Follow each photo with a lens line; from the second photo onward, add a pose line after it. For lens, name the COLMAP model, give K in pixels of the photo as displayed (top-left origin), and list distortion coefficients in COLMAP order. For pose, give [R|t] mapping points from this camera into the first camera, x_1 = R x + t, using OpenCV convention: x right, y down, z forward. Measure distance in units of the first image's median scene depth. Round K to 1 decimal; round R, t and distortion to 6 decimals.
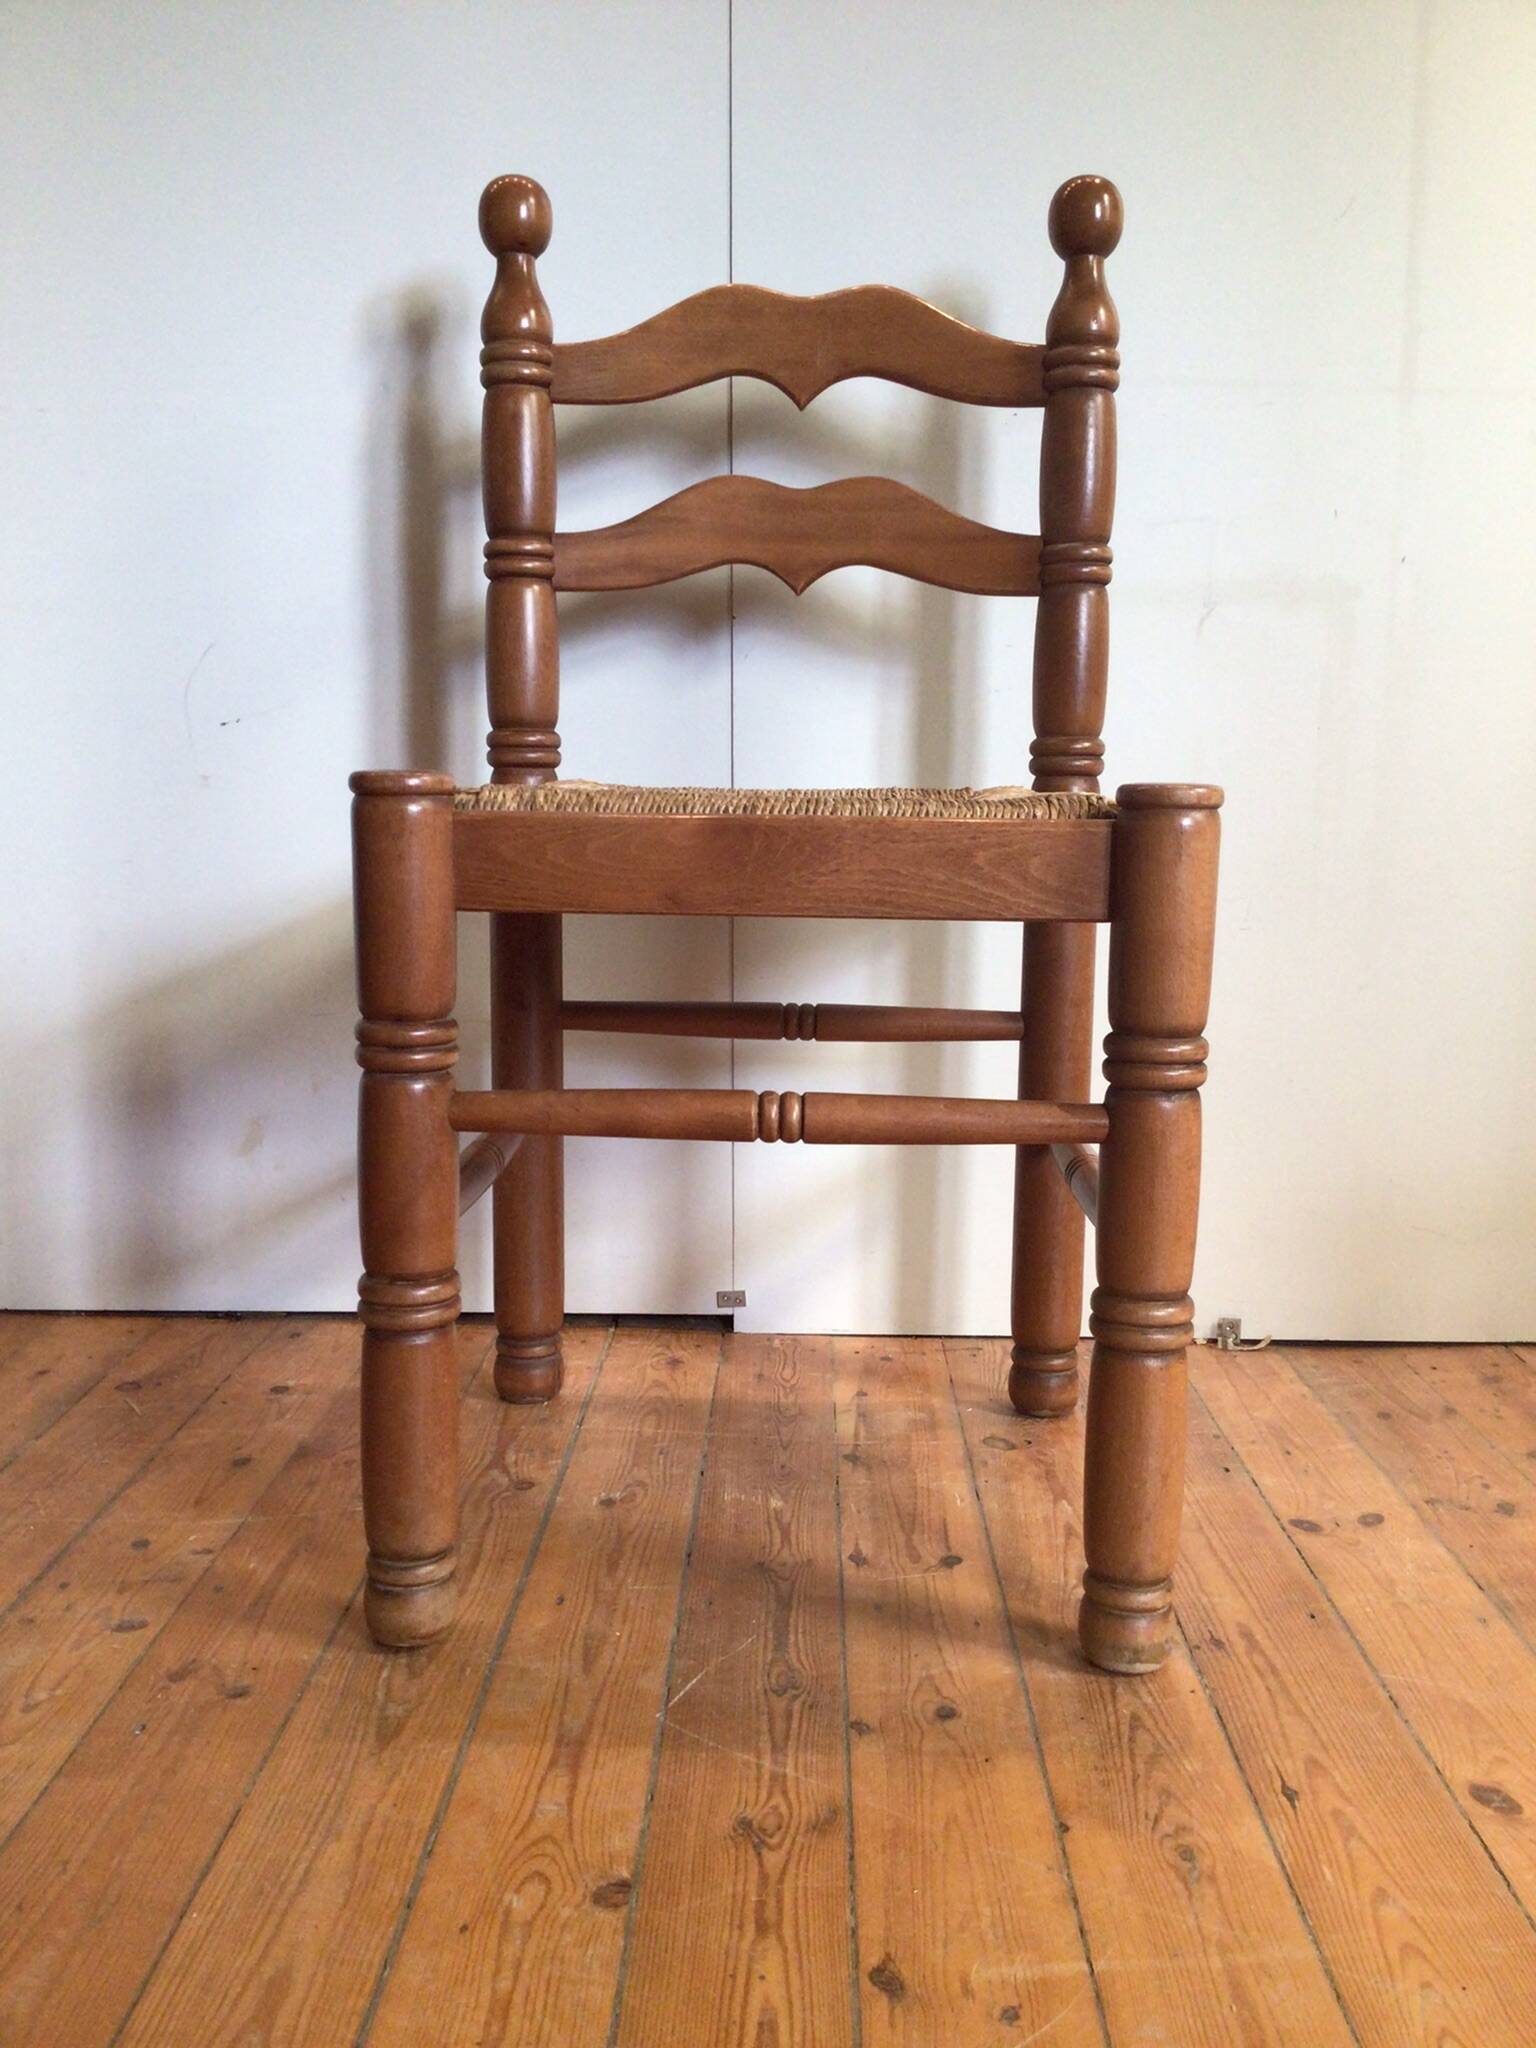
lens RADIAL K [[1873.8, 0, 743.6], [0, 1873.8, 1018.2], [0, 0, 1]] dist [0.086092, -0.157356]
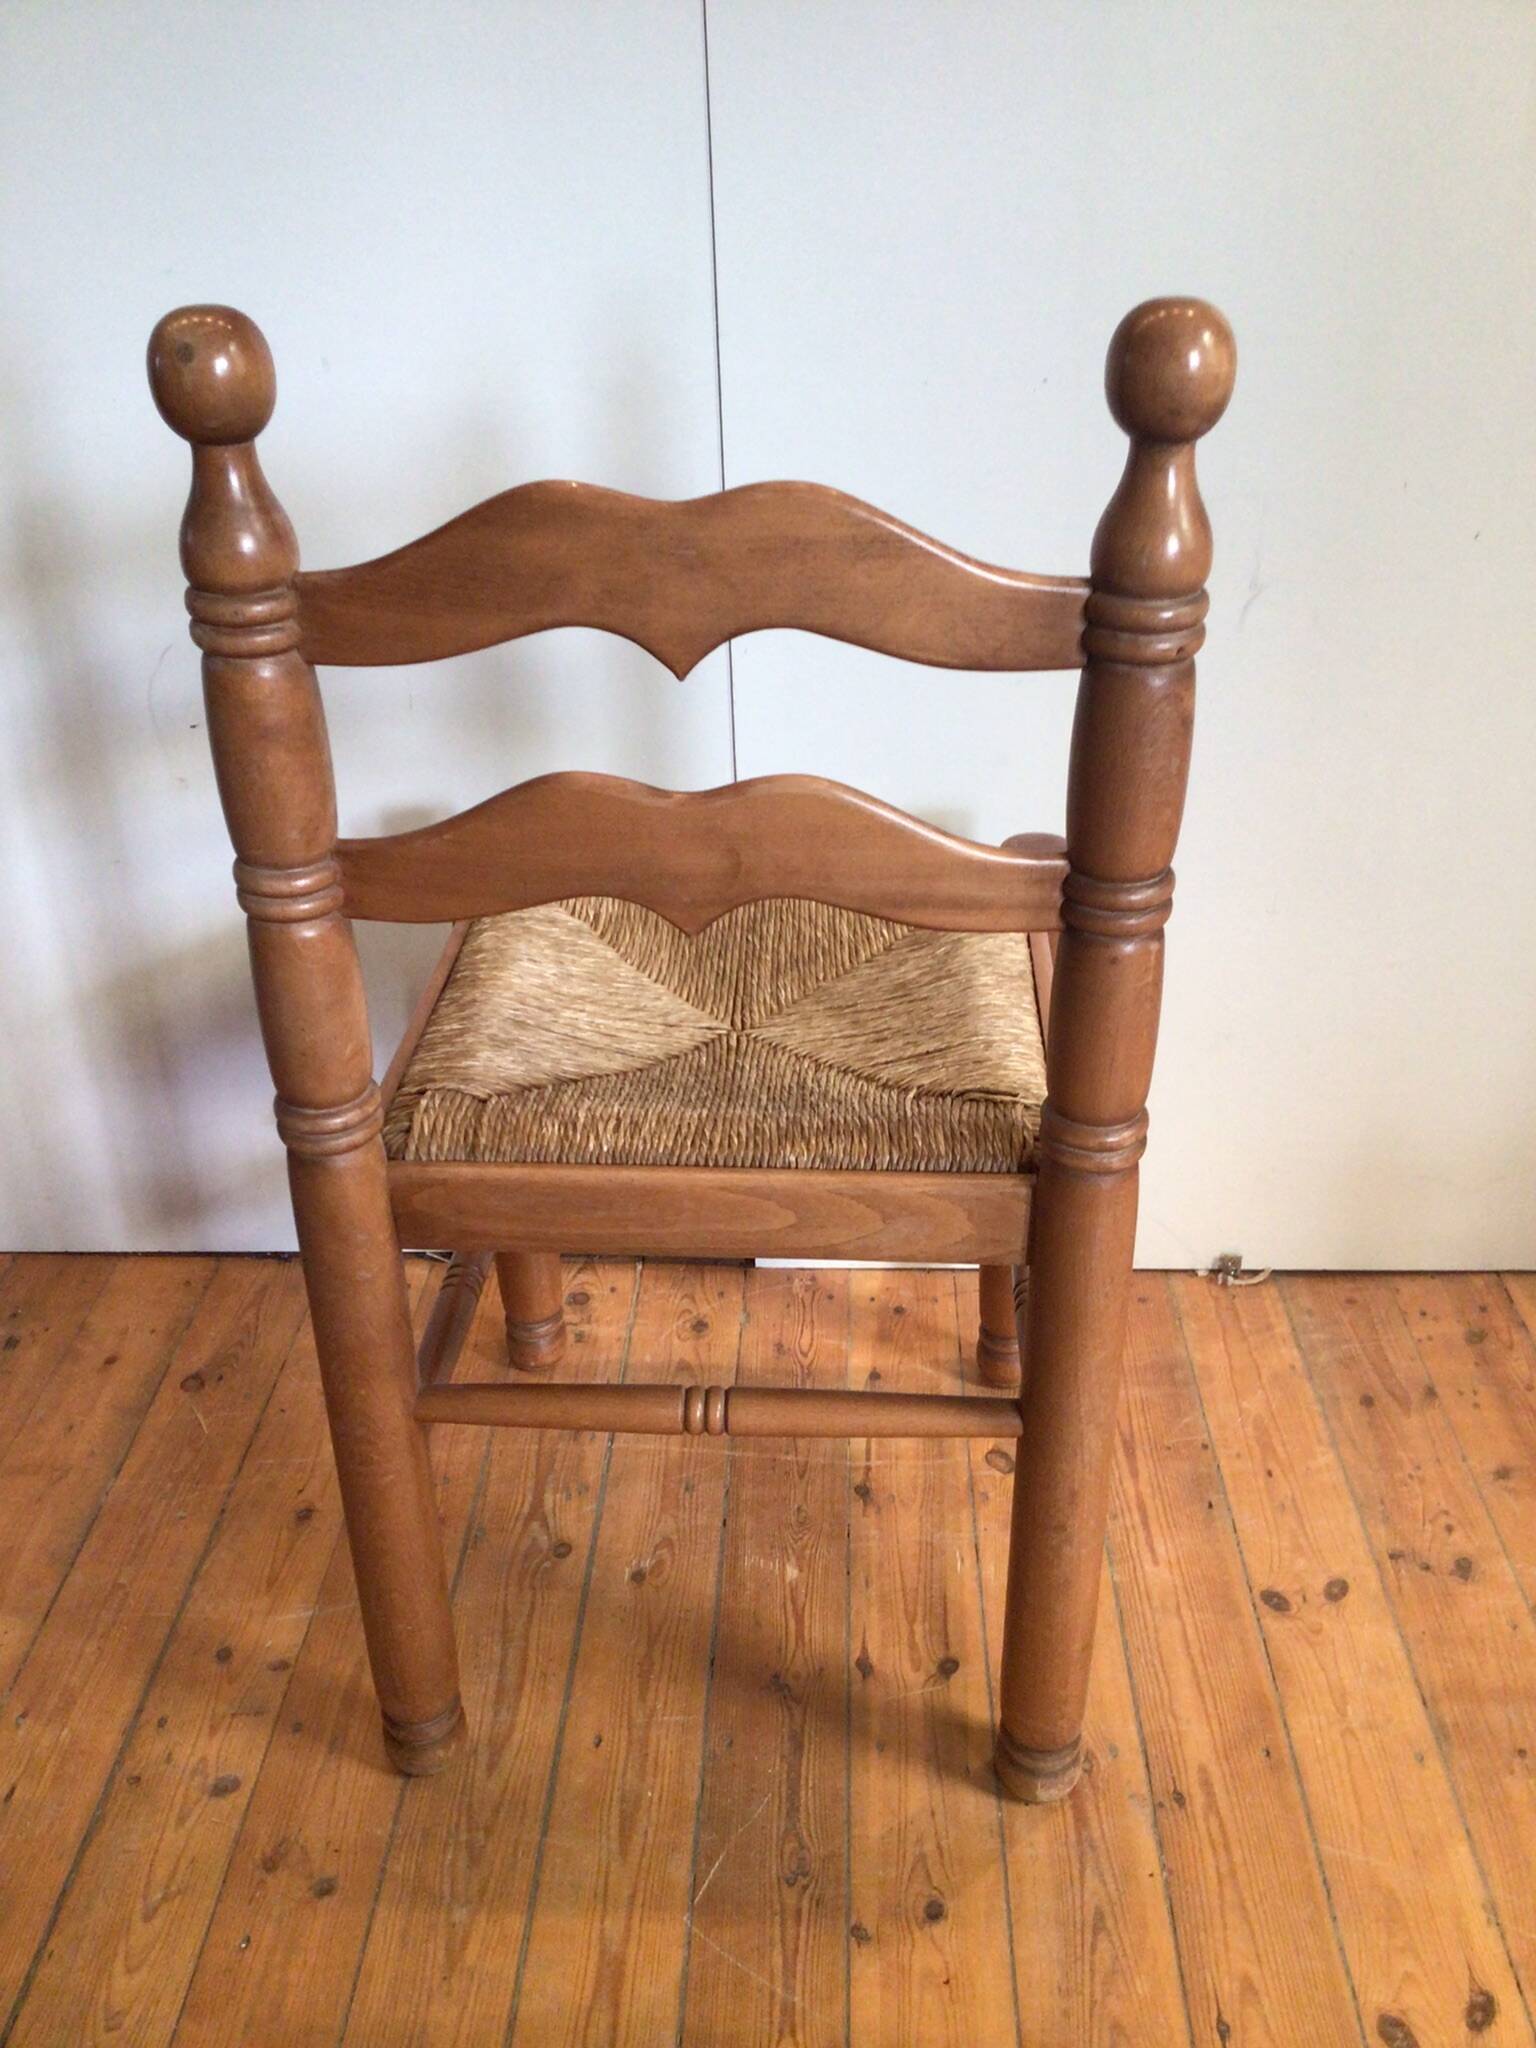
lens RADIAL K [[1873.8, 0, 740.0], [0, 1873.8, 1055.1], [0, 0, 1]] dist [0.086092, -0.157356]
pose [[0.999275, -0.021866, -0.031155, 0.032957], [0.031718, 0.930858, 0.364003, -0.501235], [0.021042, -0.364727, 0.930877, 0.102470]]
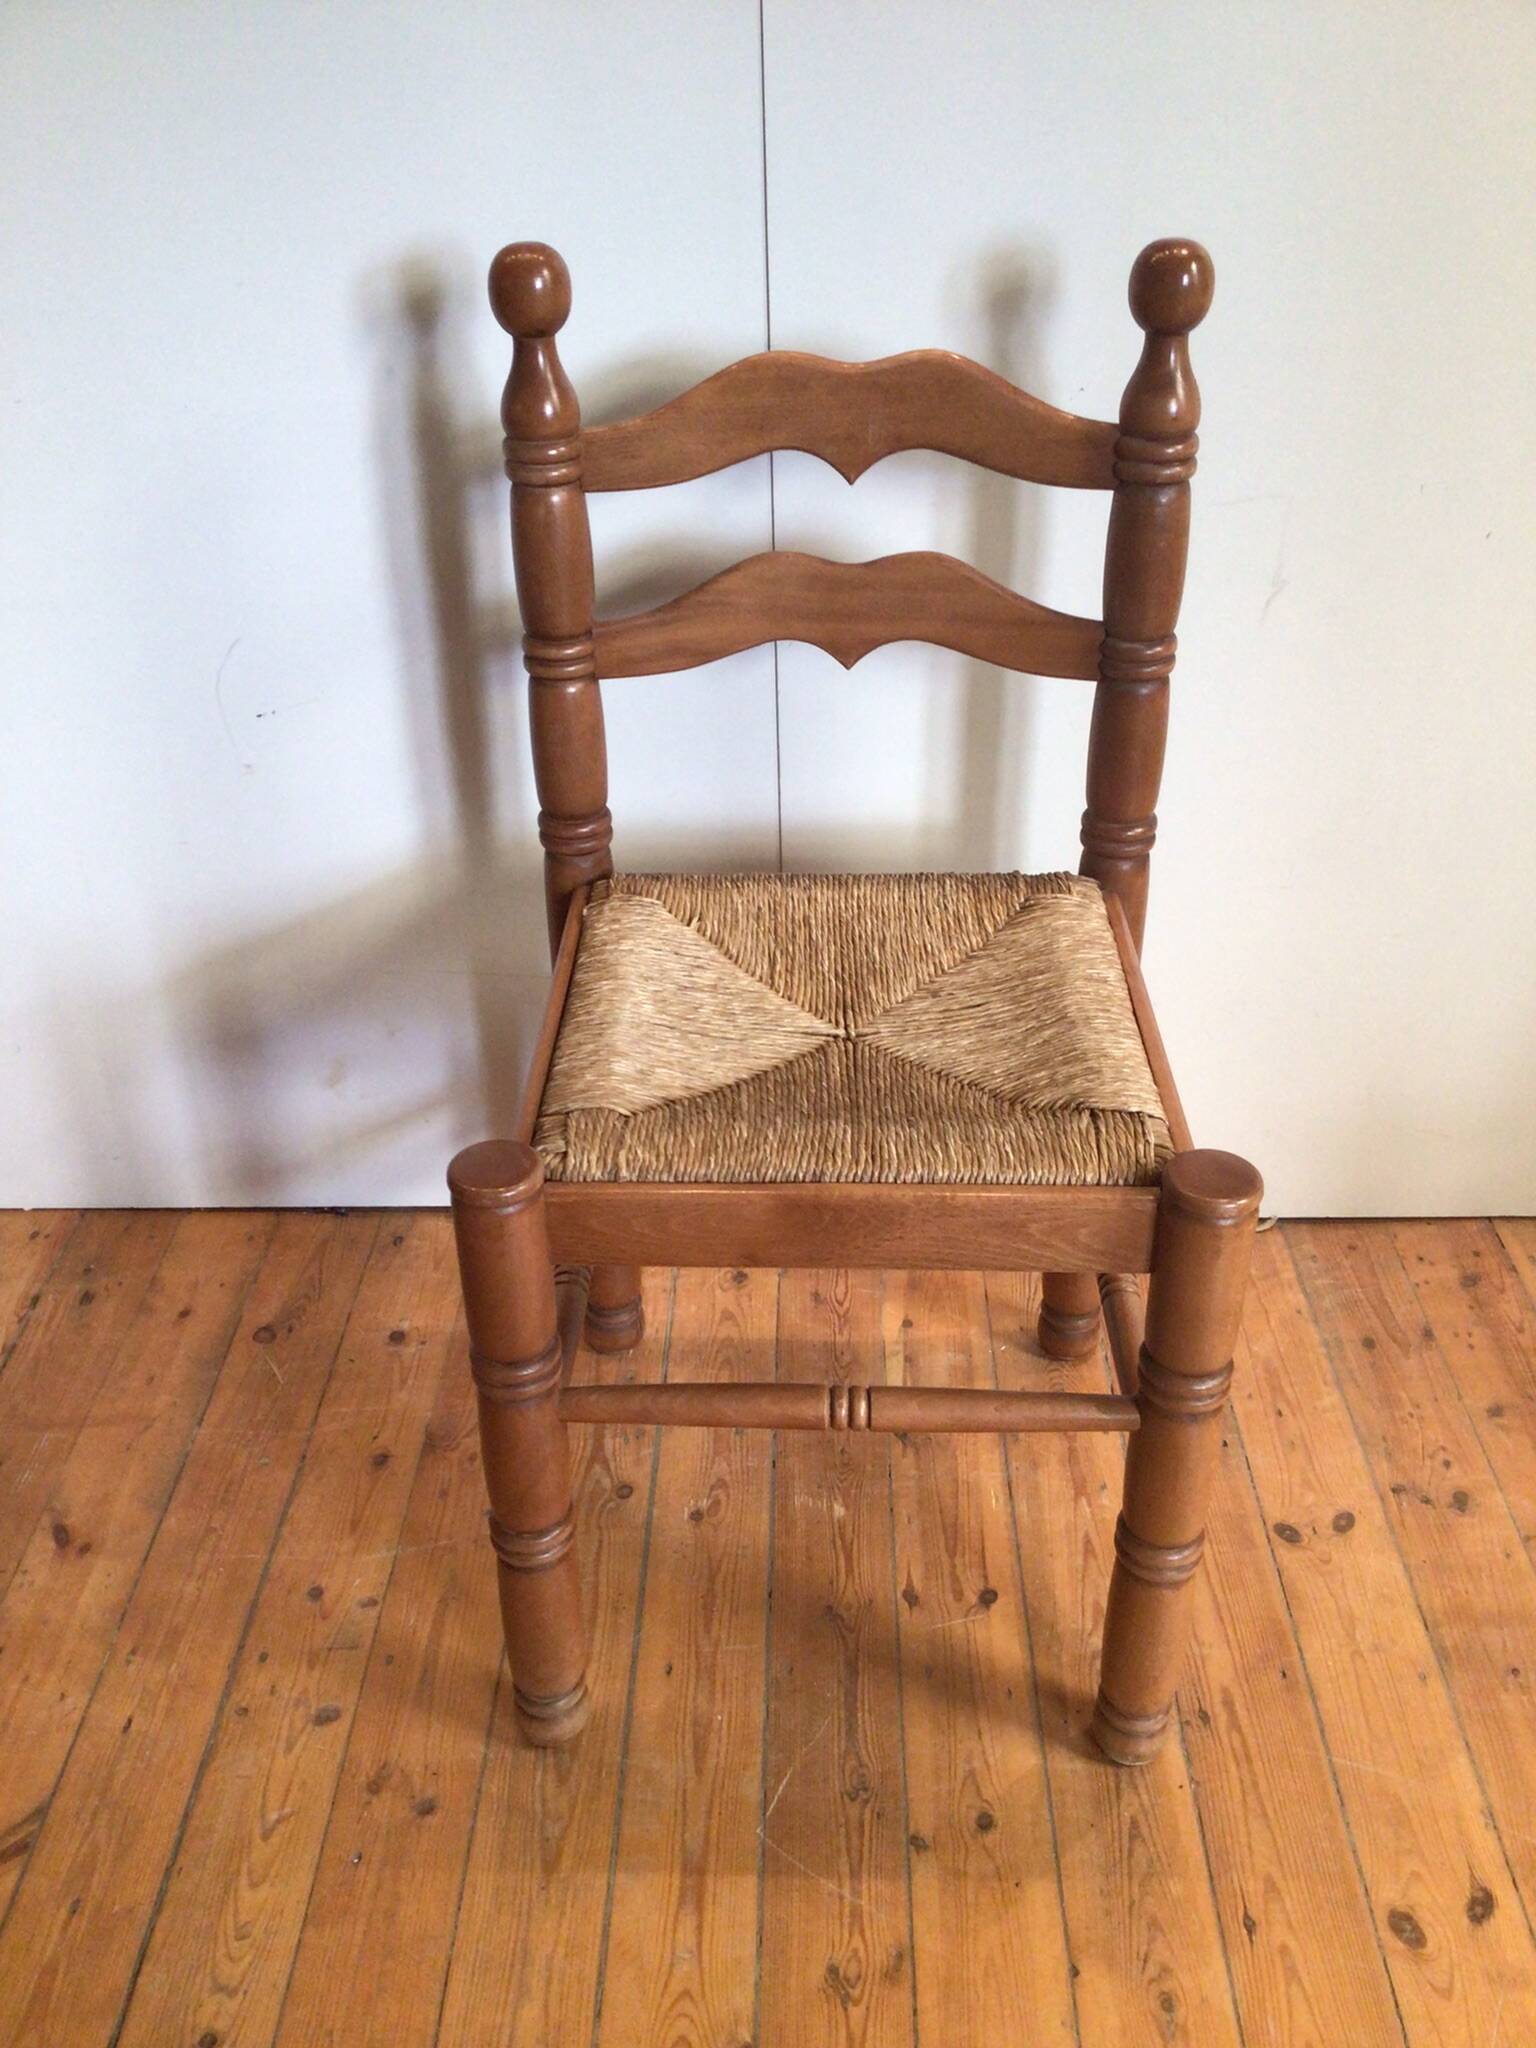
lens RADIAL K [[1873.8, 0, 742.8], [0, 1873.8, 1055.4], [0, 0, 1]] dist [0.086092, -0.157356]
pose [[0.999508, -0.027154, -0.015713, -0.020028], [0.031215, 0.910840, 0.411578, -0.580306], [0.003136, -0.411866, 0.911239, 0.048320]]
